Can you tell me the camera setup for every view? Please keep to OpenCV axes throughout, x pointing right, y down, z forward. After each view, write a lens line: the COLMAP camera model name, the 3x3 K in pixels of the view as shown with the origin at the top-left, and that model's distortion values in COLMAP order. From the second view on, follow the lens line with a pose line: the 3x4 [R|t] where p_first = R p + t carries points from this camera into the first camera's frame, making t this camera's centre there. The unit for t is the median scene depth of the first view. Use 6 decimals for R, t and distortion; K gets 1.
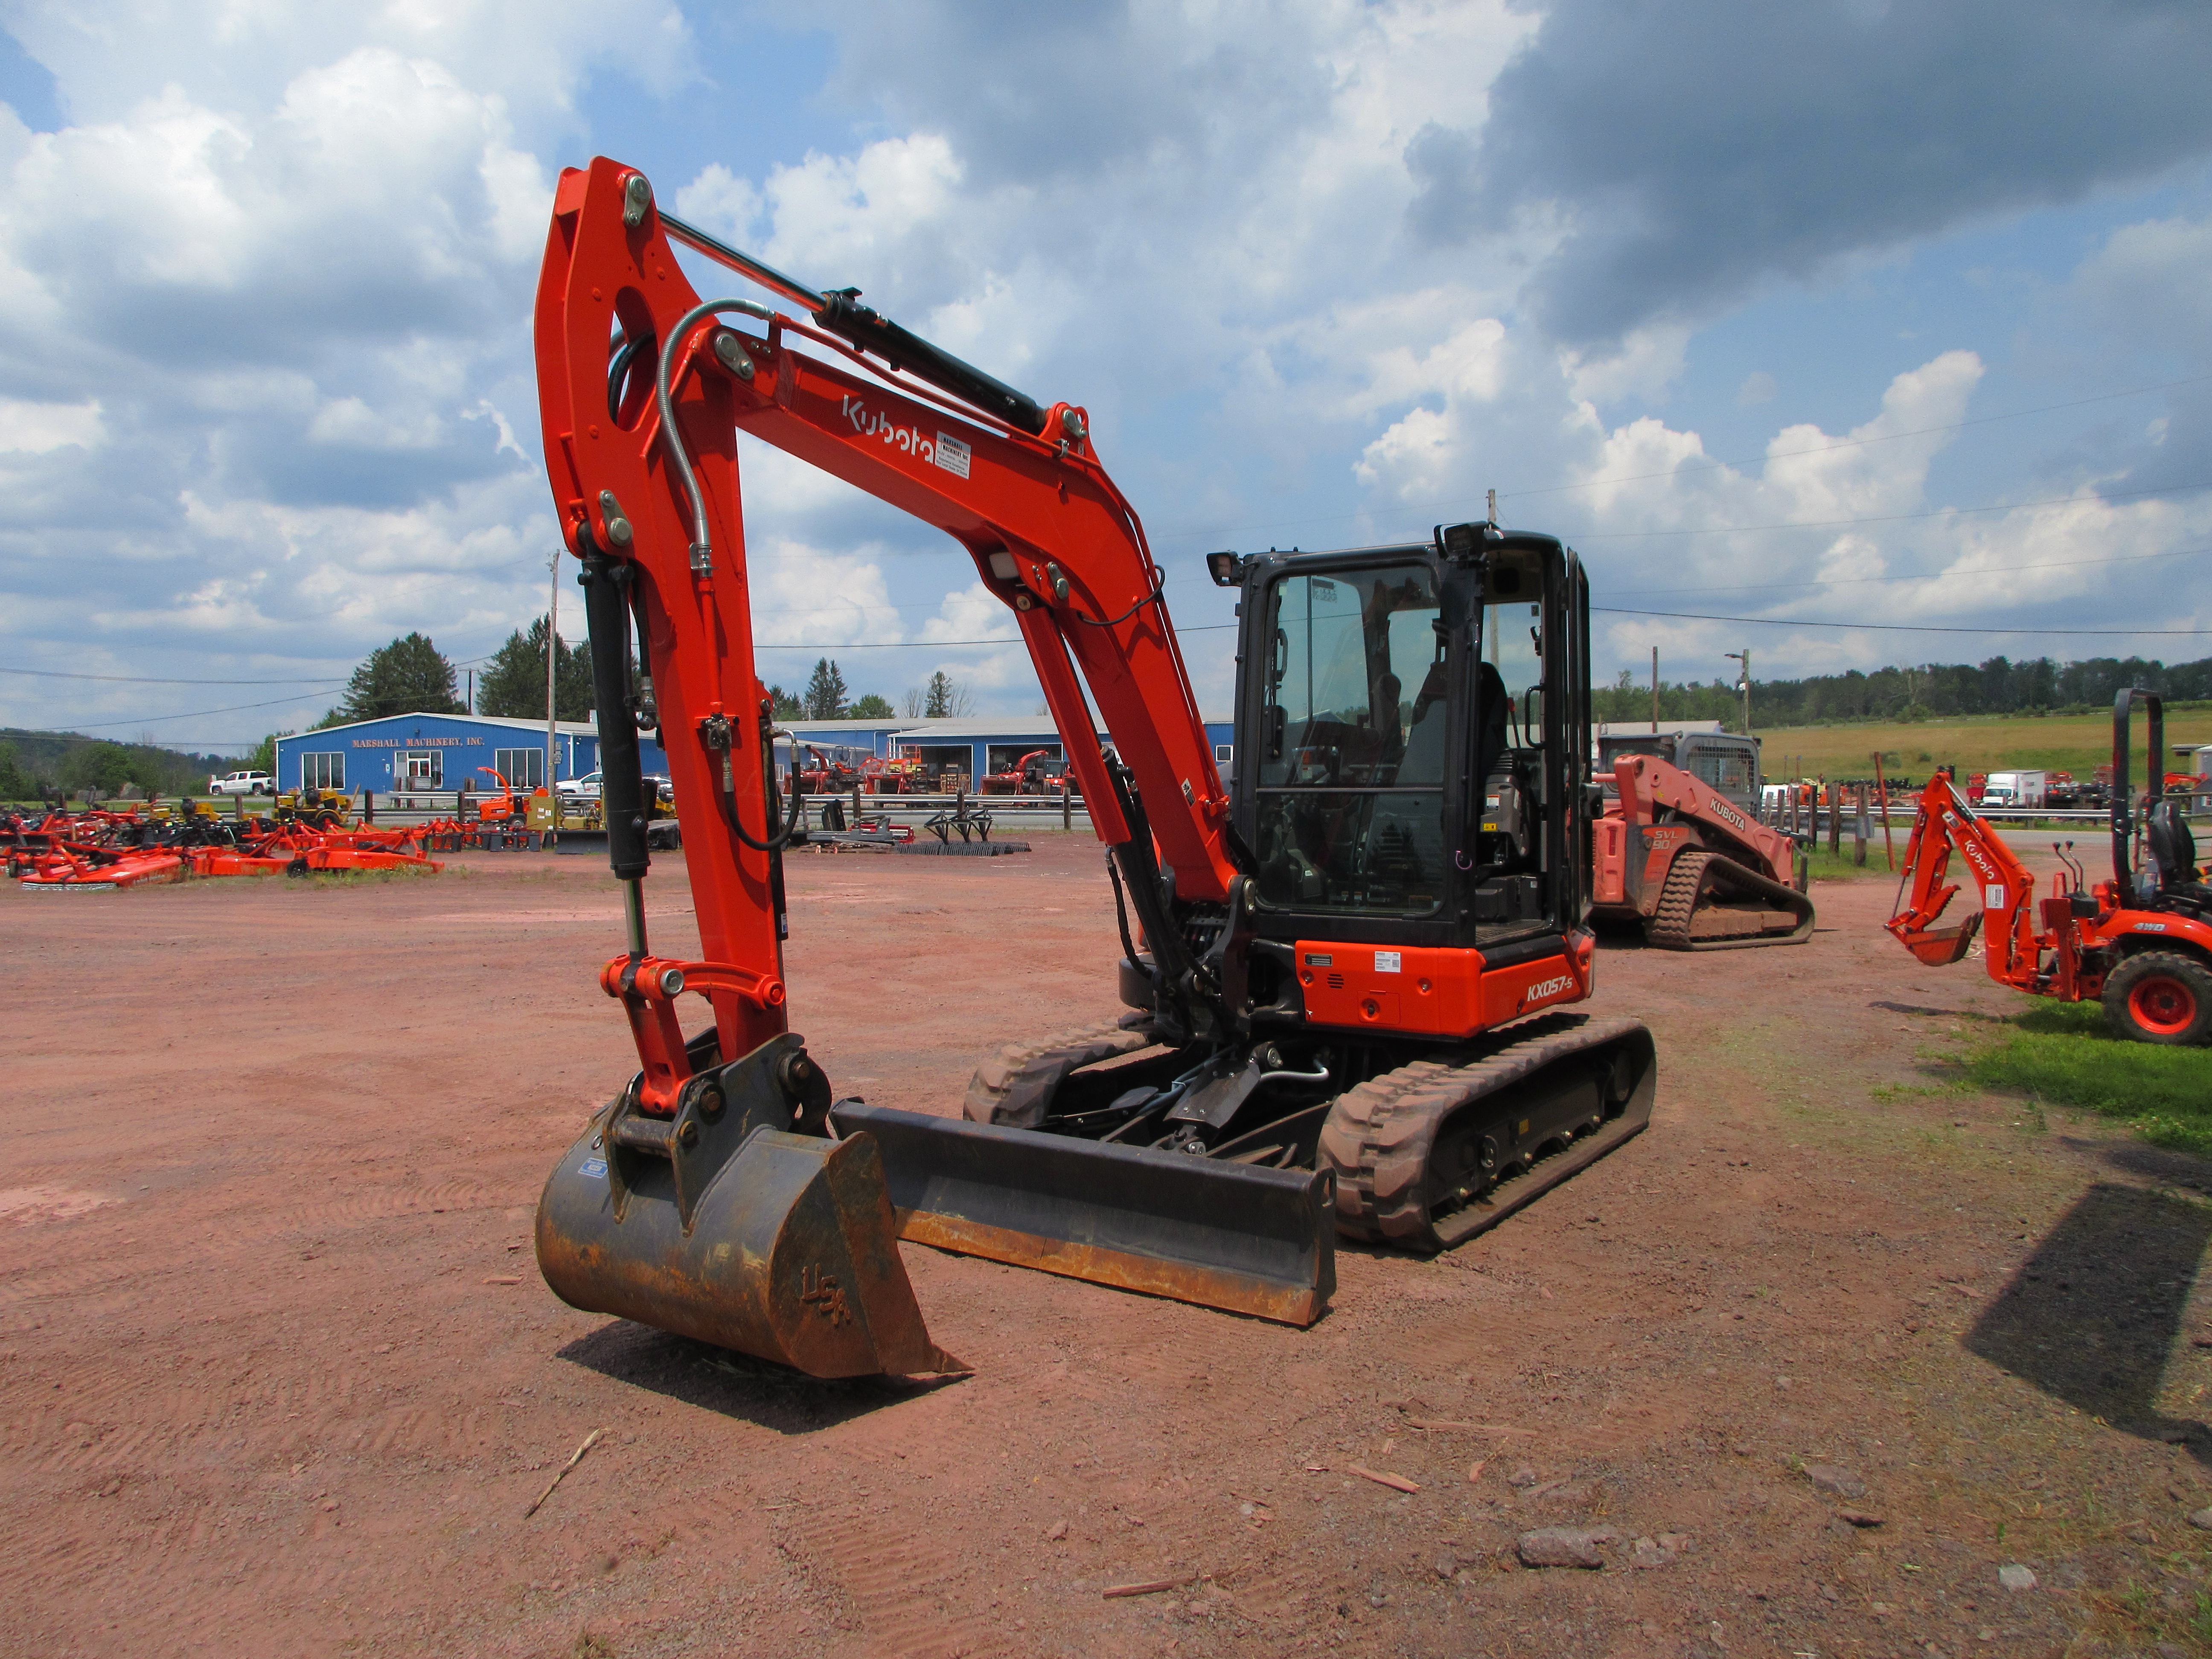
lens RADIAL K [[1651.7, 0, 1106.0], [0, 1651.7, 829.5], [0, 0, 1]] dist [0.006535, -0.000893]
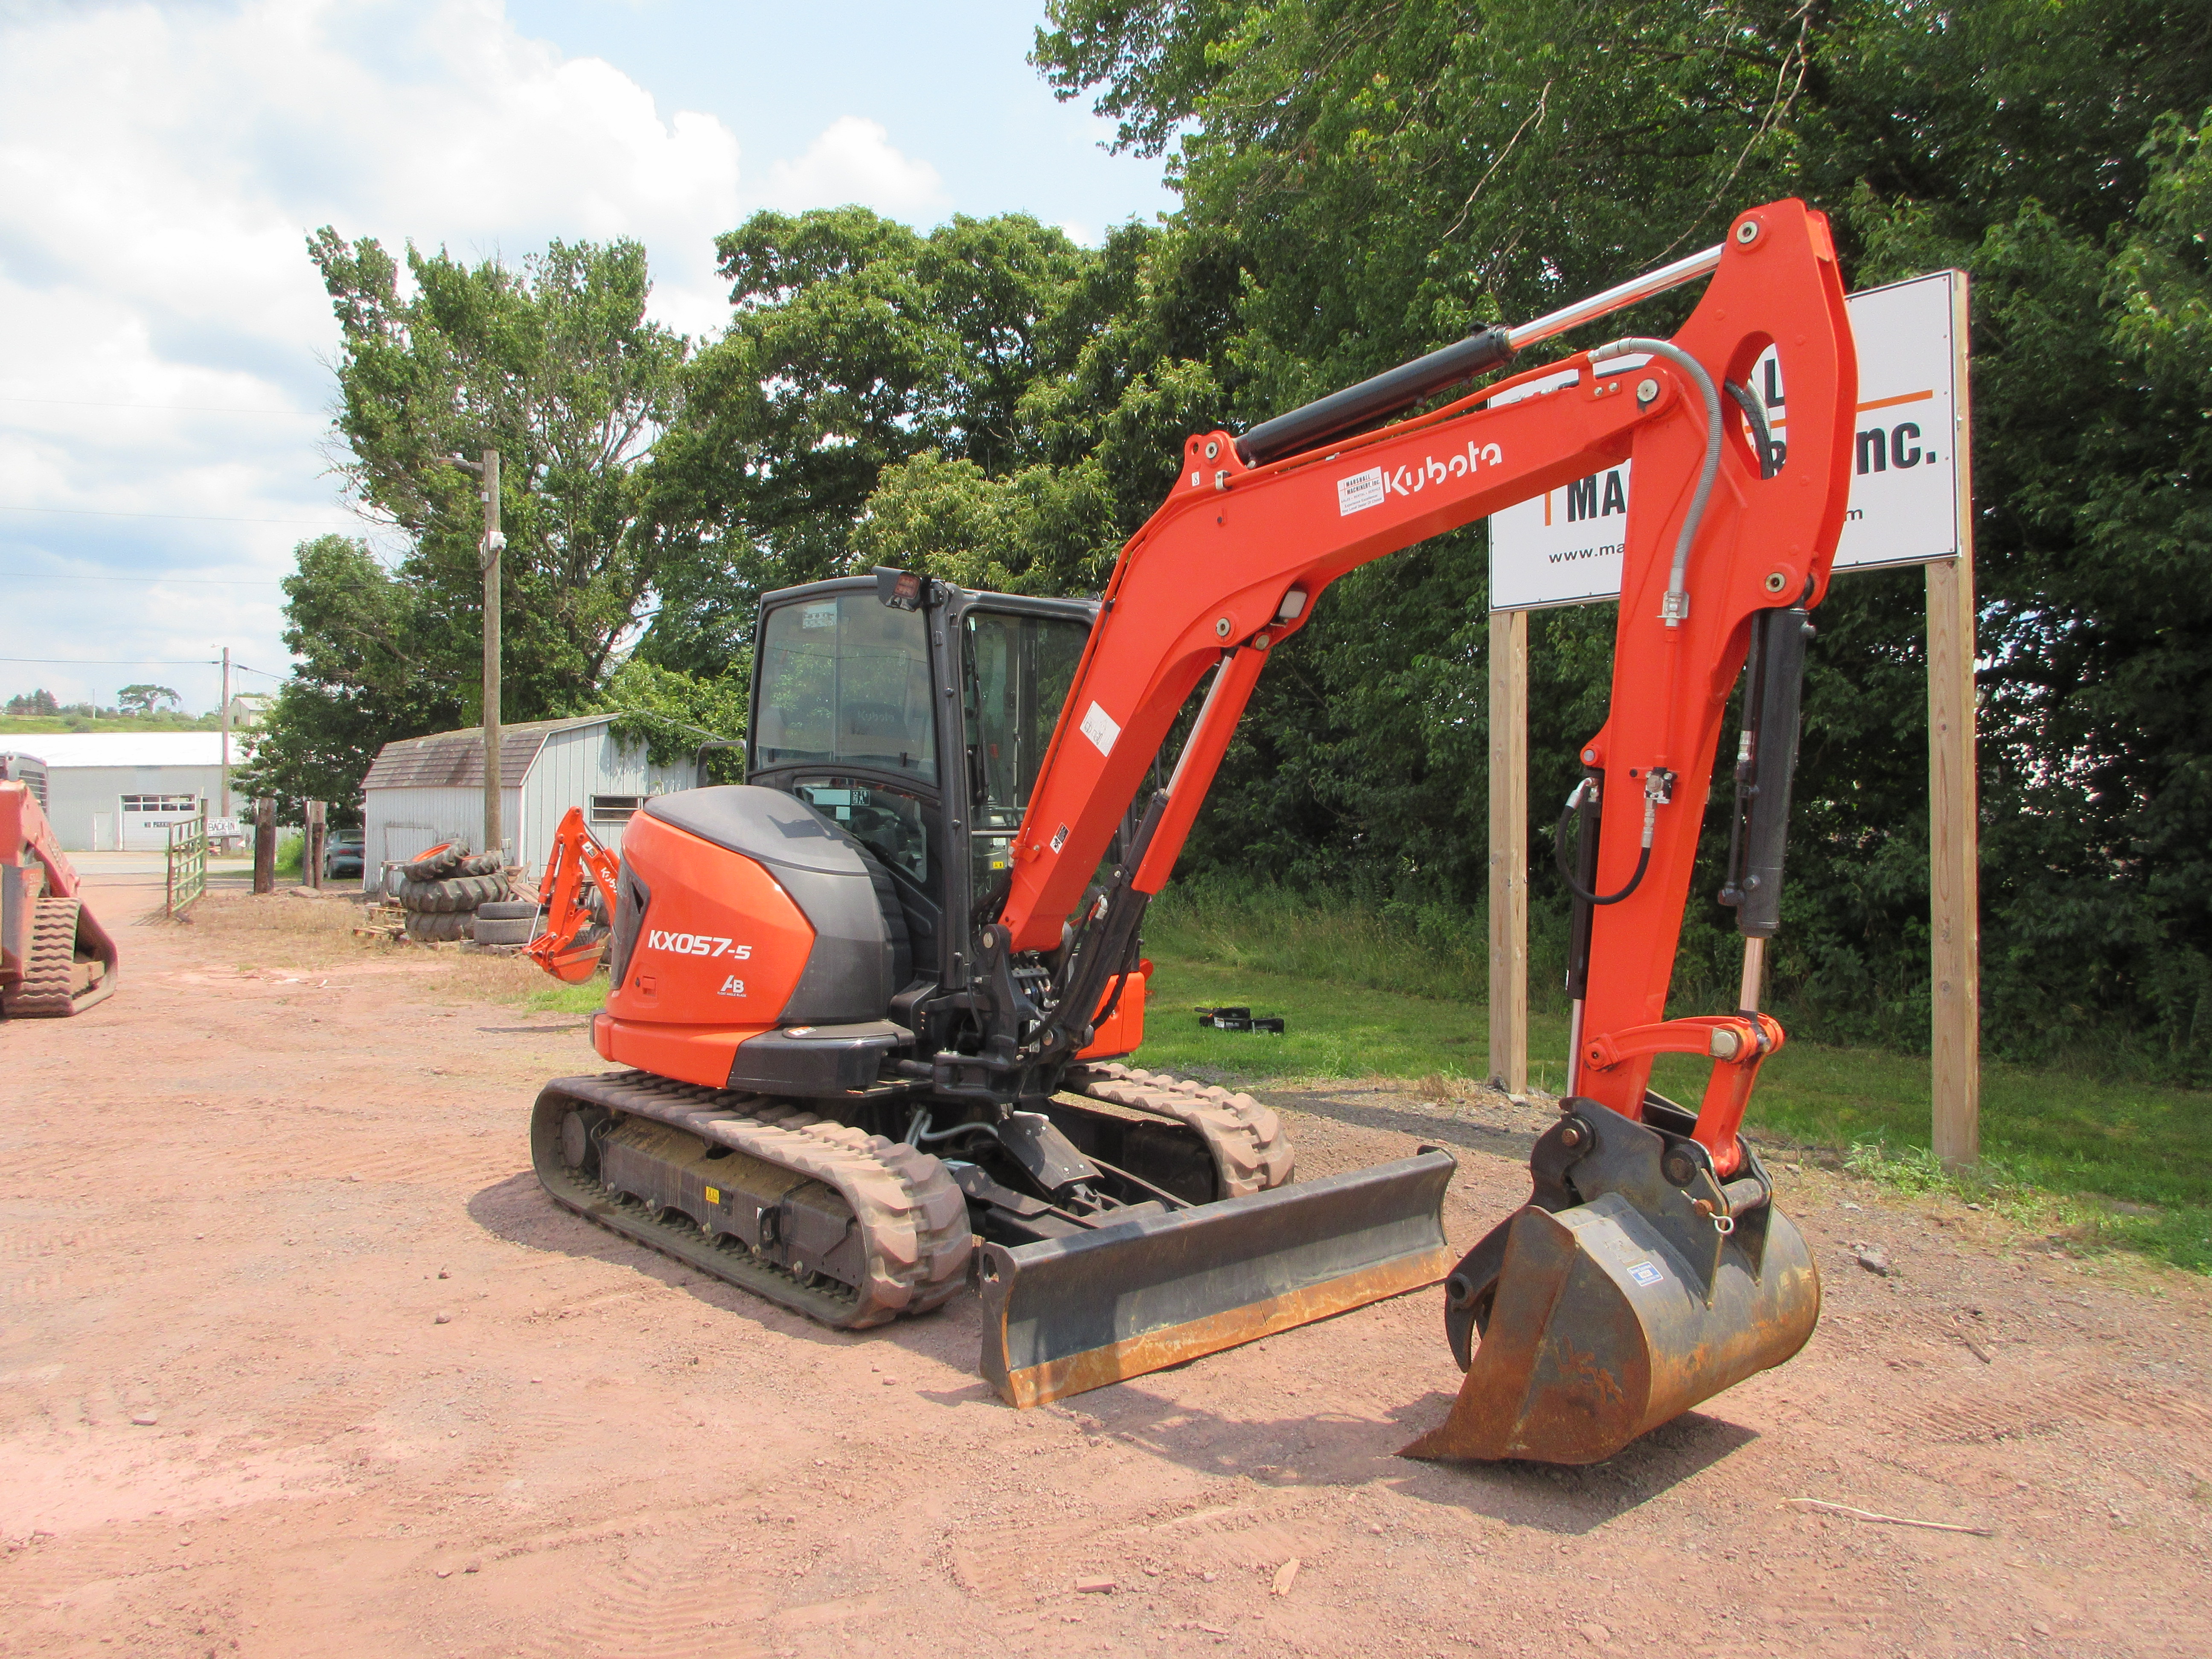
lens RADIAL K [[1638.2, 0, 1100.3], [0, 1638.2, 823.8], [0, 0, 1]] dist [-0.005526, -0.000679]
pose [[0.202815, -0.001765, 0.979215, -0.868237], [0.021225, 0.999771, -0.002594, -0.026259], [-0.978987, 0.021310, 0.202806, 0.786233]]
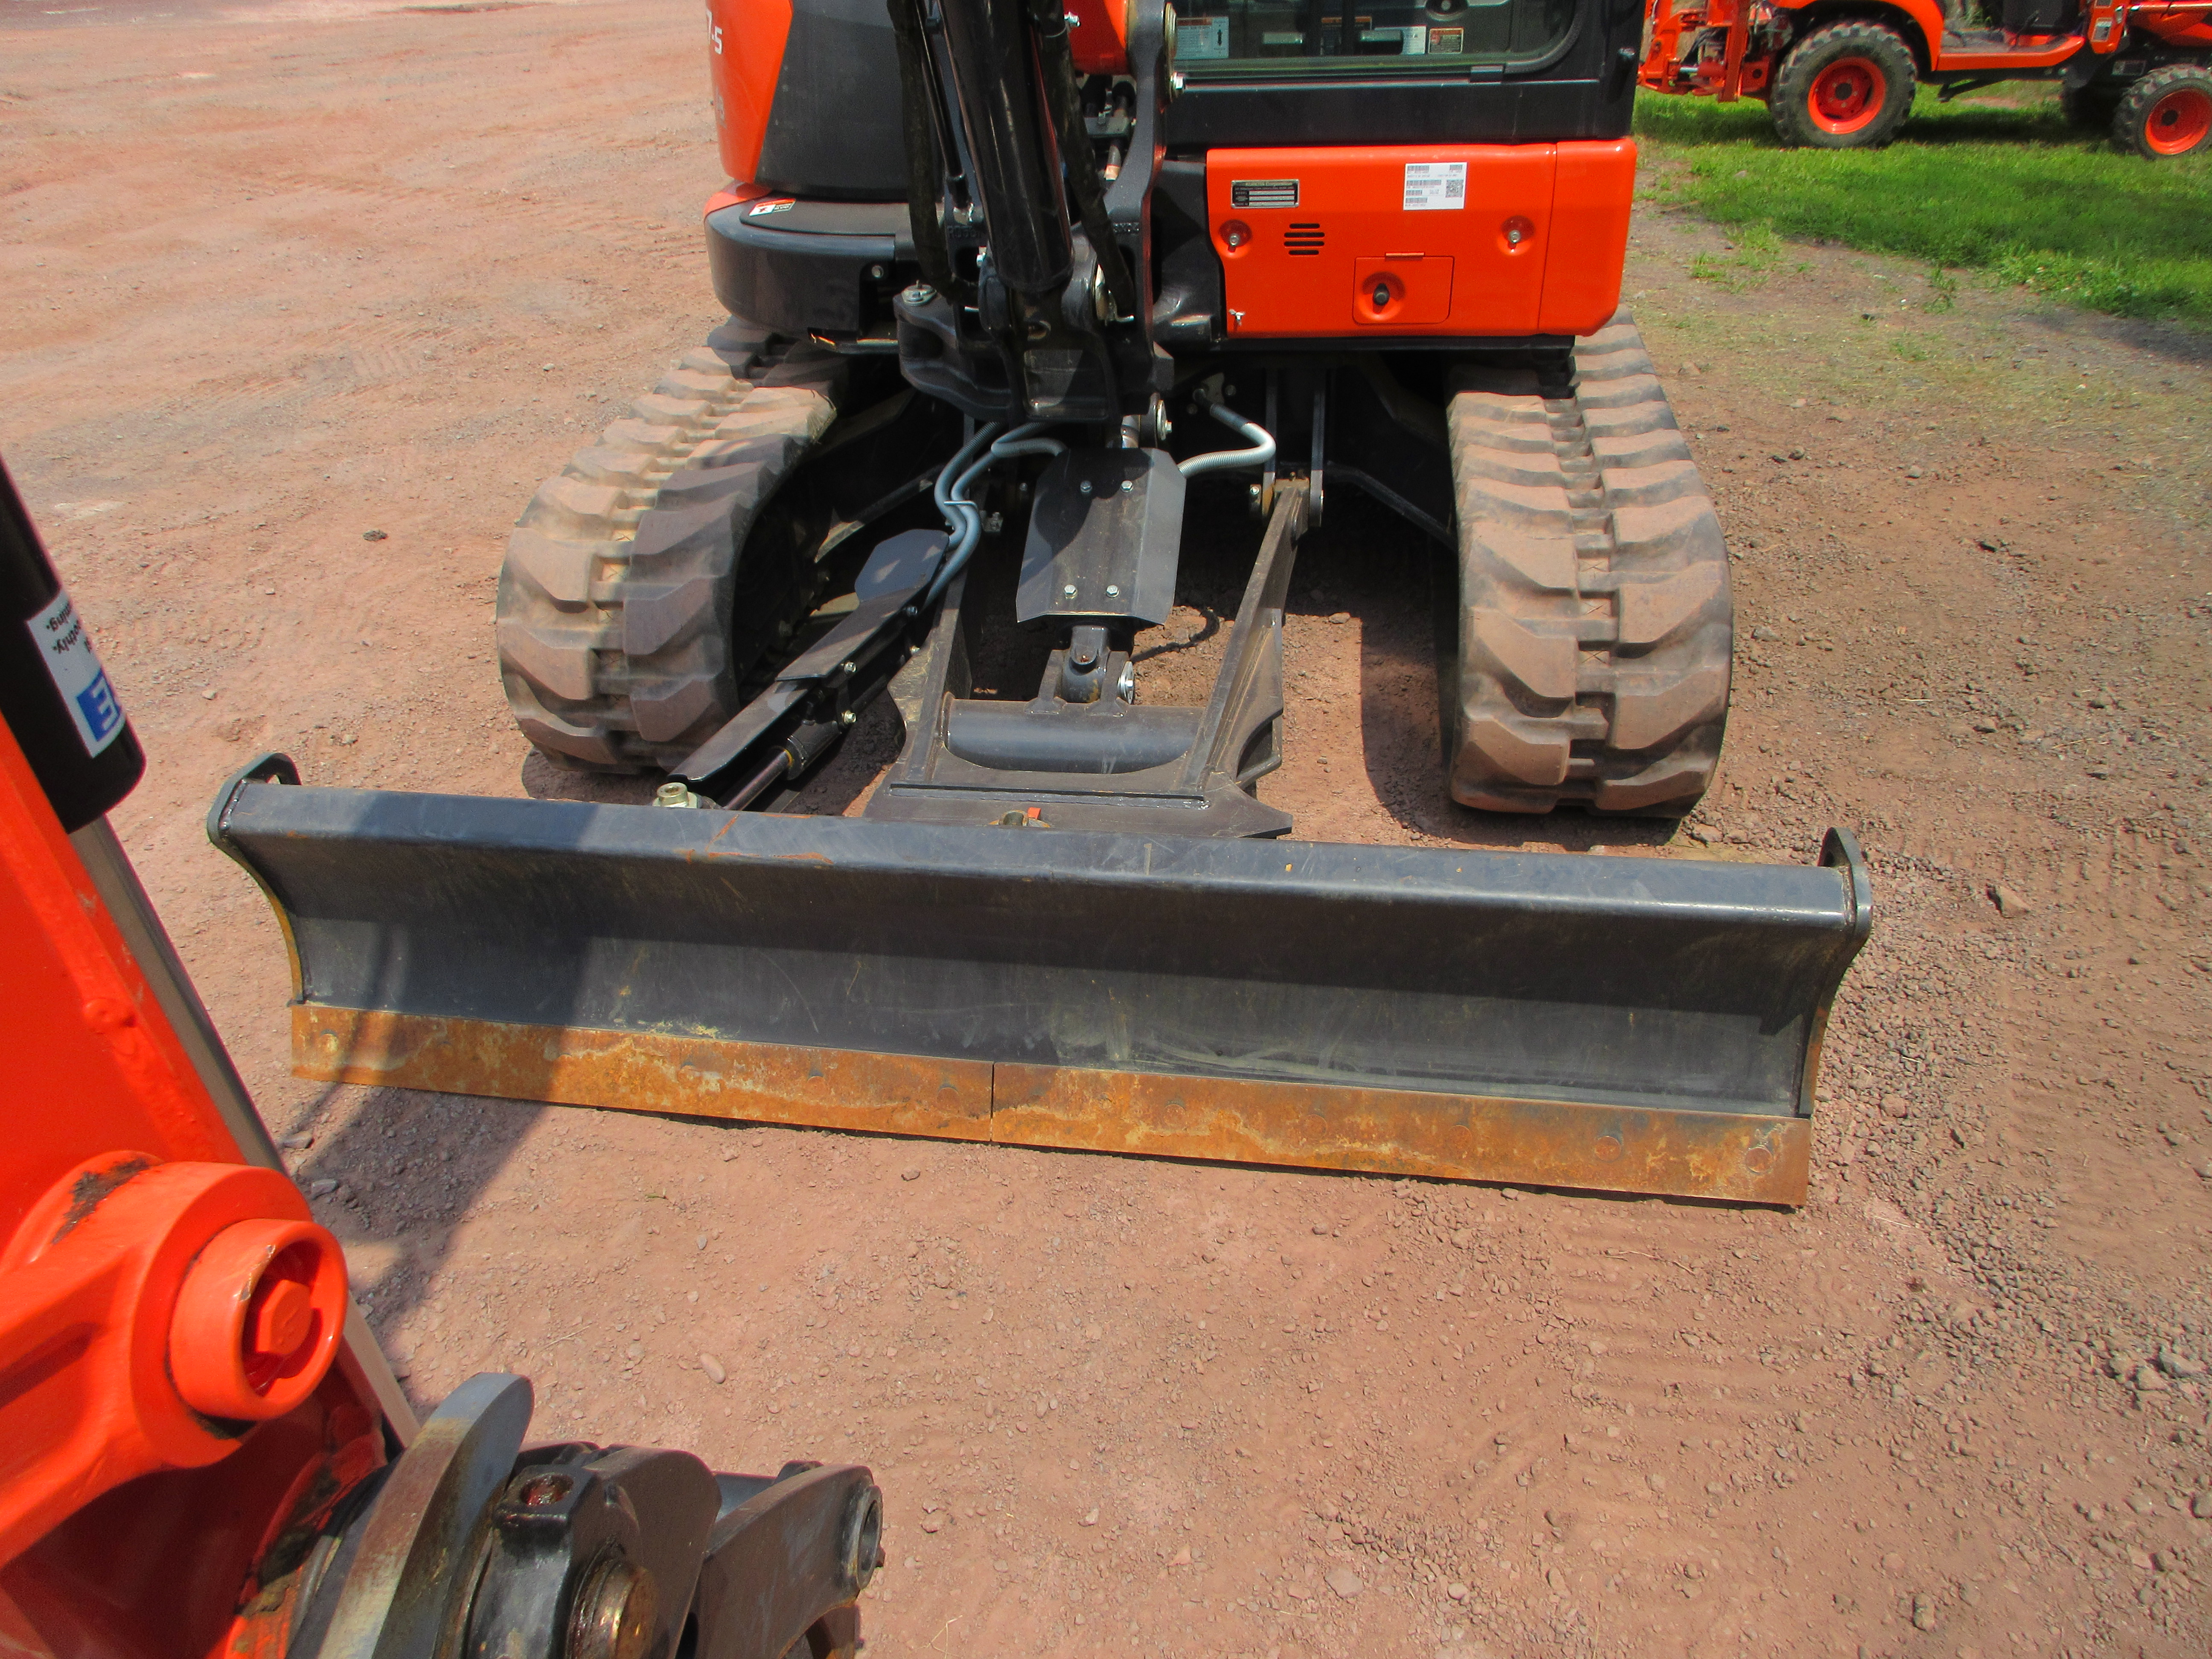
lens RADIAL K [[1638.2, 0, 1100.3], [0, 1638.2, 823.8], [0, 0, 1]] dist [-0.005526, -0.000679]
pose [[0.884604, -0.262143, 0.385690, -0.130590], [0.040848, 0.867429, 0.495881, 0.005880], [-0.464551, -0.422904, 0.778039, 0.626650]]
